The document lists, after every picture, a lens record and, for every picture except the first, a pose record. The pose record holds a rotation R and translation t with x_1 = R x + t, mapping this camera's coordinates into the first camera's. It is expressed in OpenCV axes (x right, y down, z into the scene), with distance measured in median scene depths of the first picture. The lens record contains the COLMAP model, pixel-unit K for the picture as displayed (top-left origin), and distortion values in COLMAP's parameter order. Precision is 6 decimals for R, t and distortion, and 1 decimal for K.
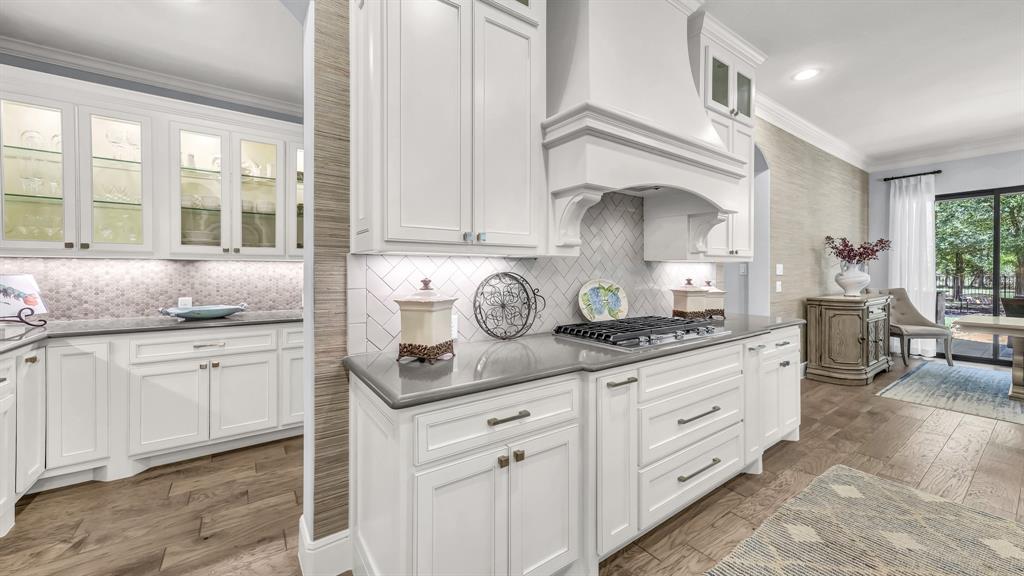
lens RADIAL K [[348.5, 0, 494.4], [0, 348.5, 276.1], [0, 0, 1]] dist [-0.001137, 0.001053]
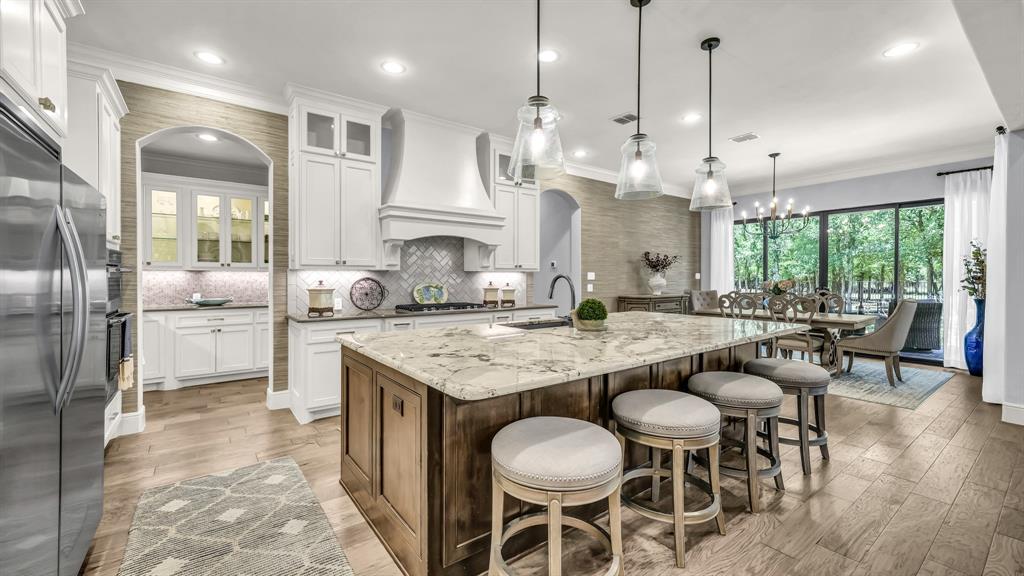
lens RADIAL K [[406.3, 0, 491.2], [0, 406.3, 284.9], [0, 0, 1]] dist [-0.017066, -0.000119]
pose [[0.999999, 0.000078, 0.001241, 0.553833], [-0.000083, 0.999990, 0.004521, 0.015235], [-0.001240, -0.004521, 0.999989, -1.004834]]
